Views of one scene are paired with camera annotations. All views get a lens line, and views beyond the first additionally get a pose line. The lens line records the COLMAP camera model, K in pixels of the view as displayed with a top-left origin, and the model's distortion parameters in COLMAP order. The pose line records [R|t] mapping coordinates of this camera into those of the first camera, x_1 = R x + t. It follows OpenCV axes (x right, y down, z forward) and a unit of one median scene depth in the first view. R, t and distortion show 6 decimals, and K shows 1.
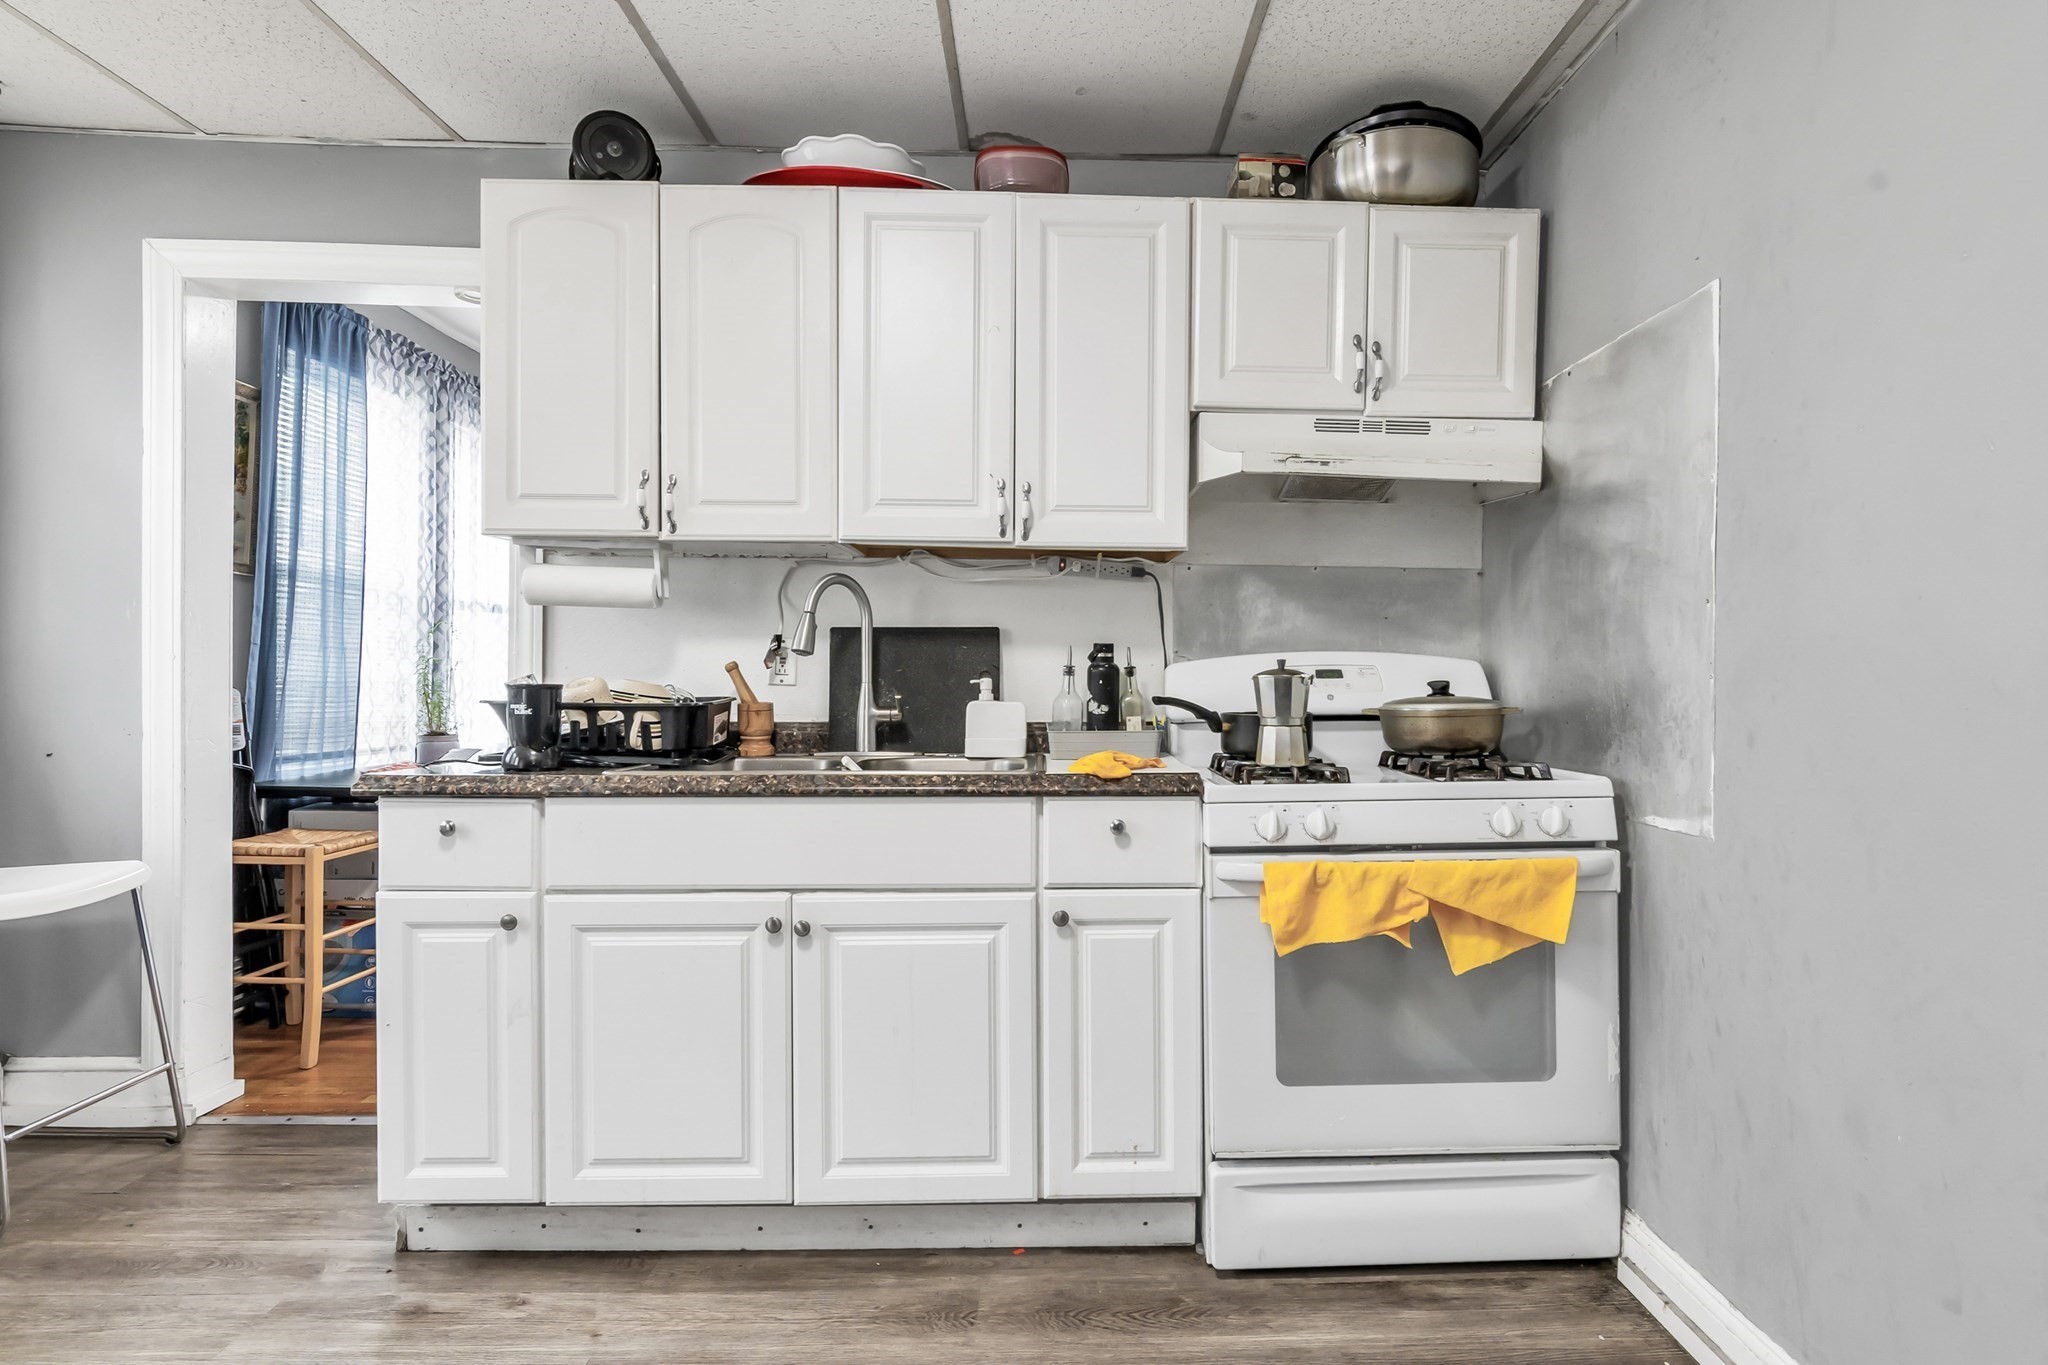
lens RADIAL K [[1025.6, 0, 1069.9], [0, 1025.6, 682.7], [0, 0, 1]] dist [-0.000381, 0.000828]
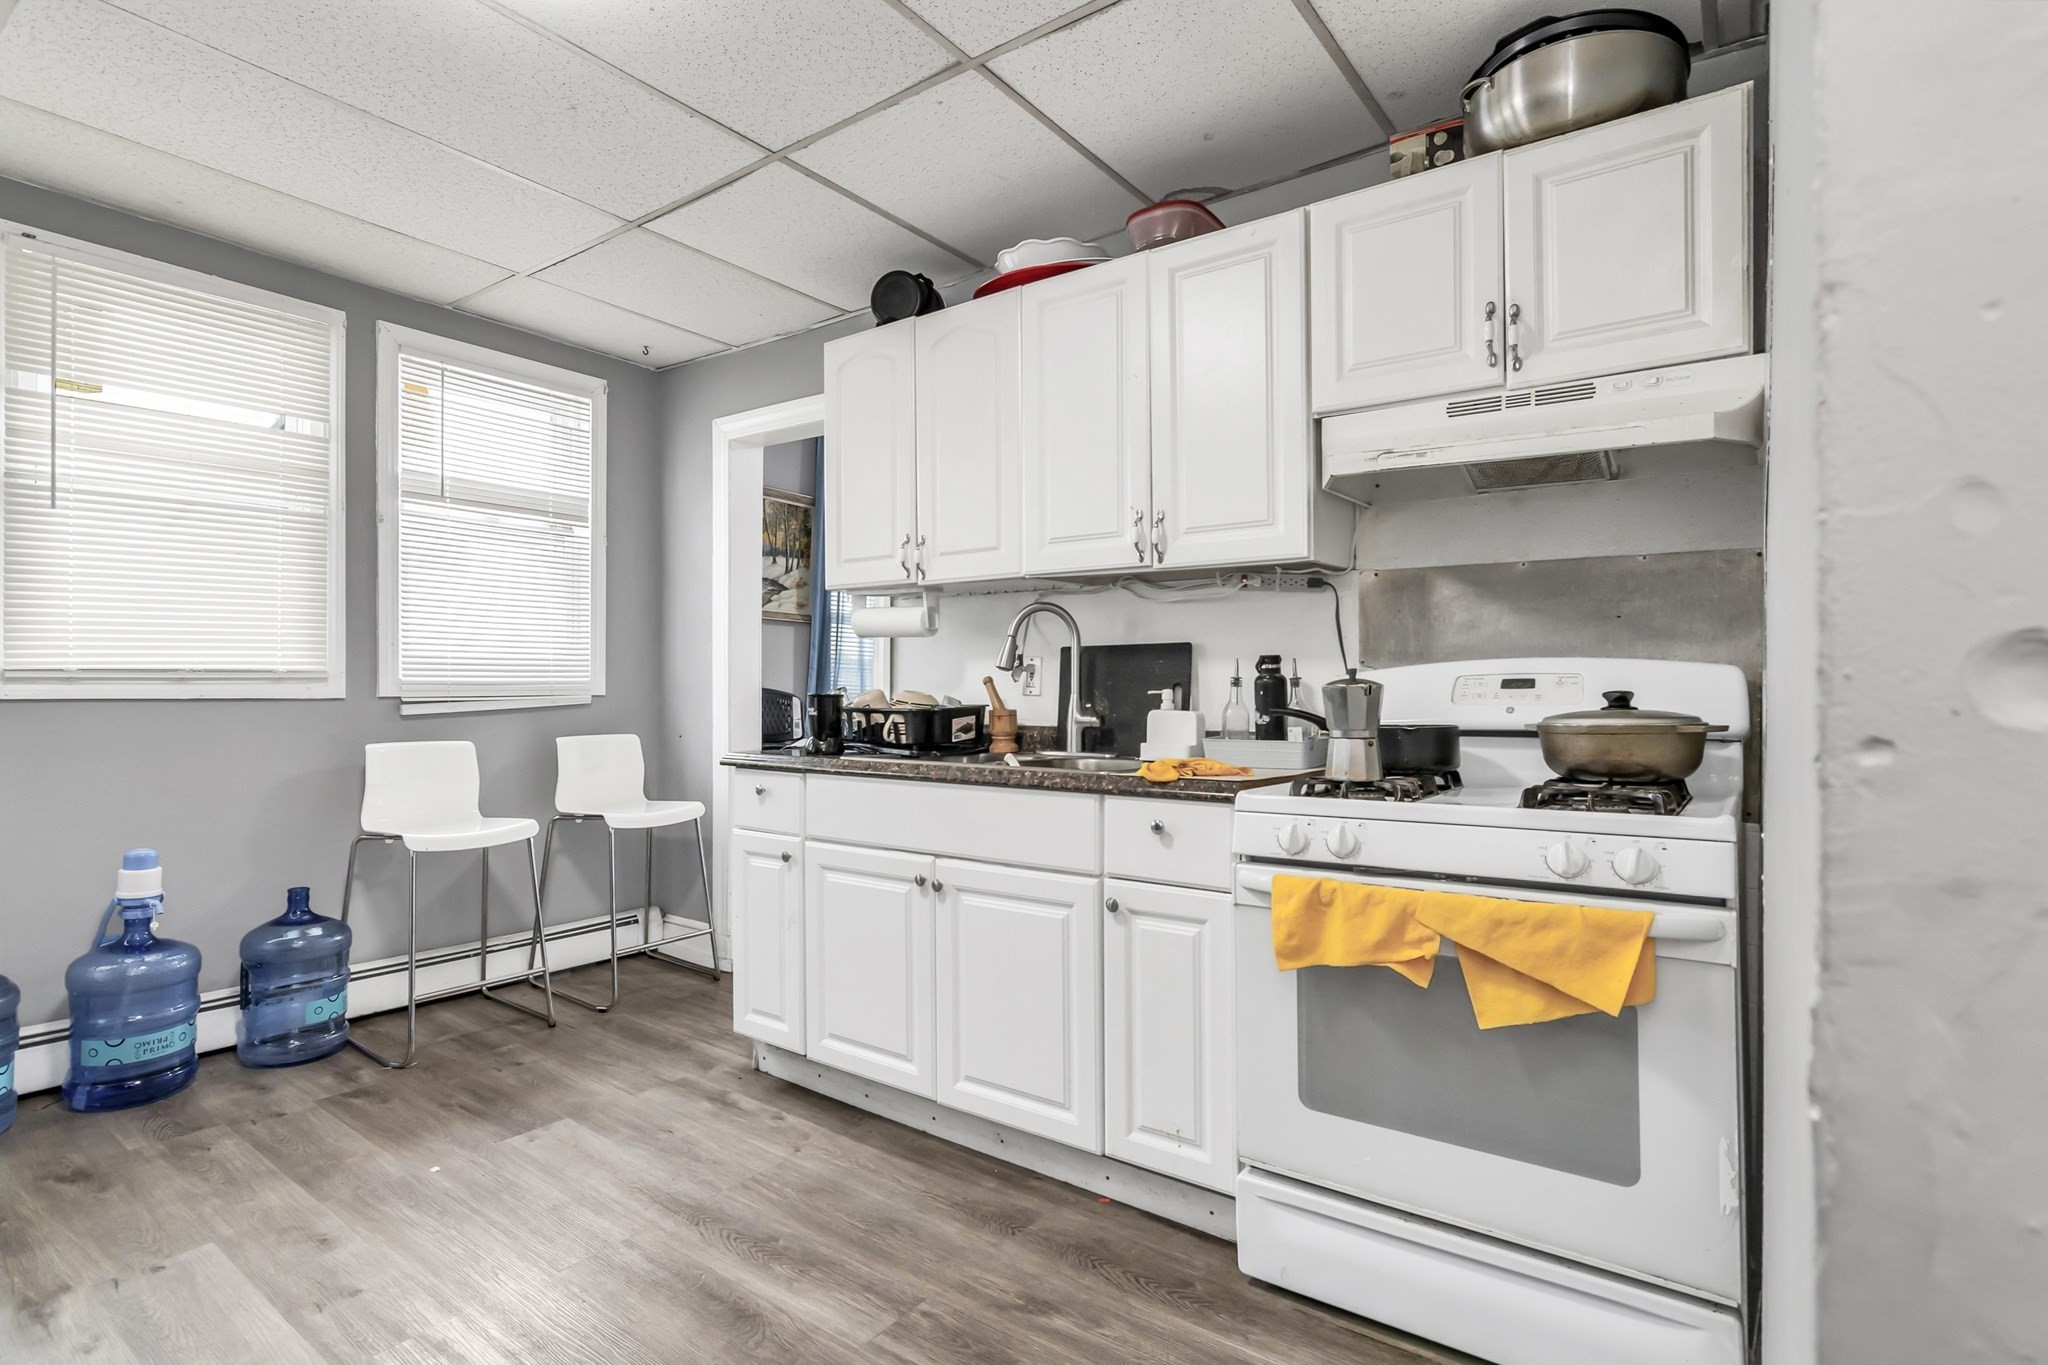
lens RADIAL K [[974.4, 0, 1025.0], [0, 974.4, 688.1], [0, 0, 1]] dist [0.000459, 0.000789]
pose [[0.793923, -0.003119, -0.608011, 0.496693], [-0.001875, 0.999970, -0.007578, 0.002826], [0.608016, 0.007156, 0.793893, 0.091156]]
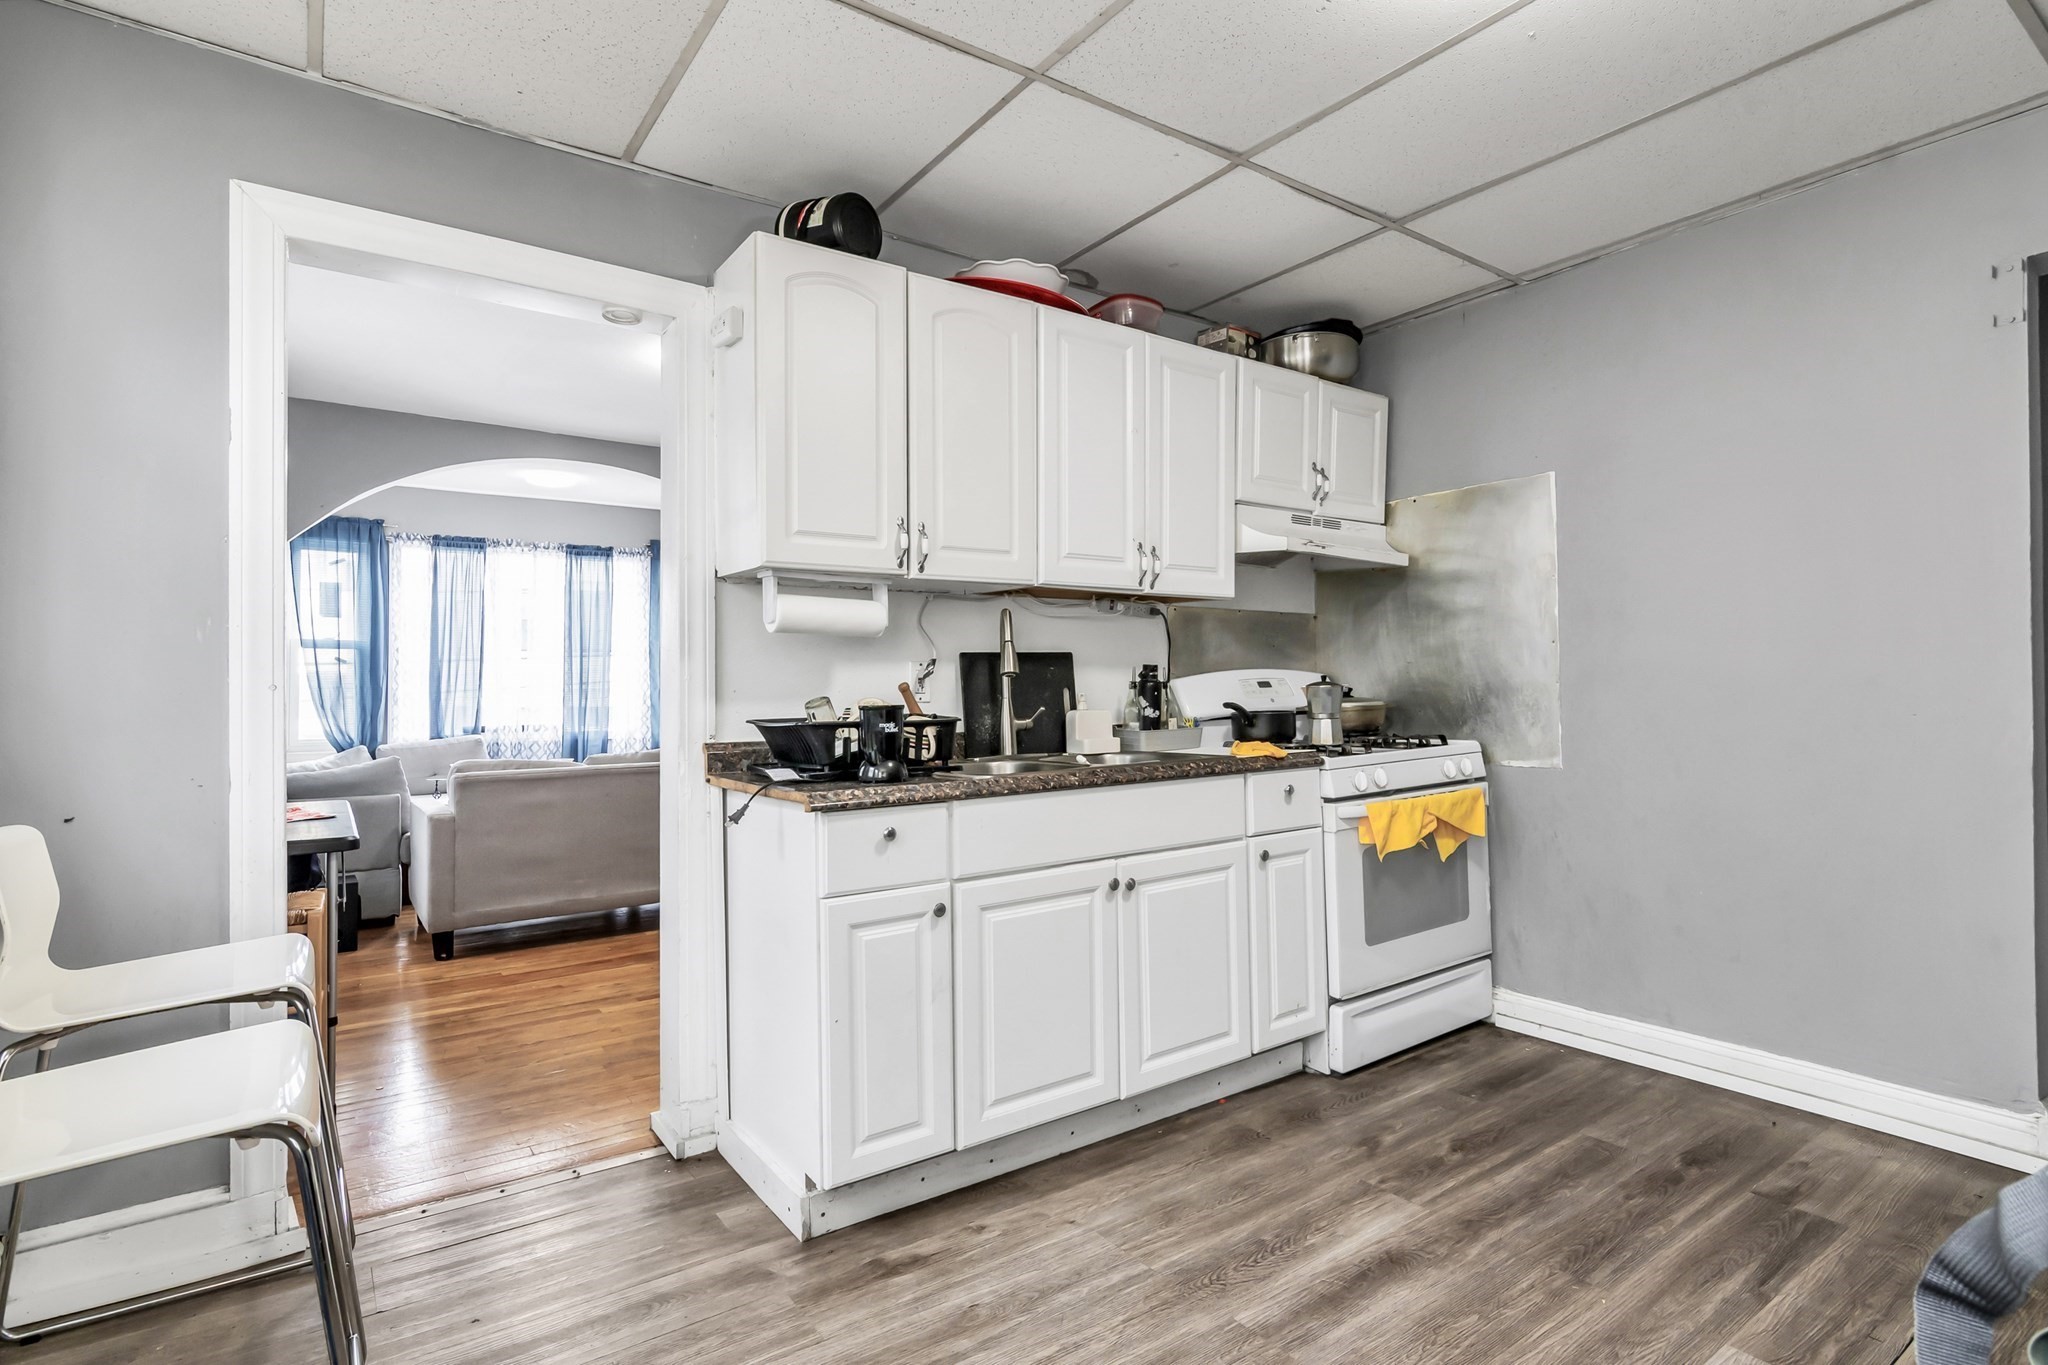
lens RADIAL K [[988.6, 0, 1014.2], [0, 988.6, 679.4], [0, 0, 1]] dist [-0.000752, 0.002478]
pose [[0.842636, -0.014223, 0.538296, -0.939769], [0.022923, 0.999692, -0.009468, -0.012734], [-0.537995, 0.020317, 0.842703, 0.006059]]
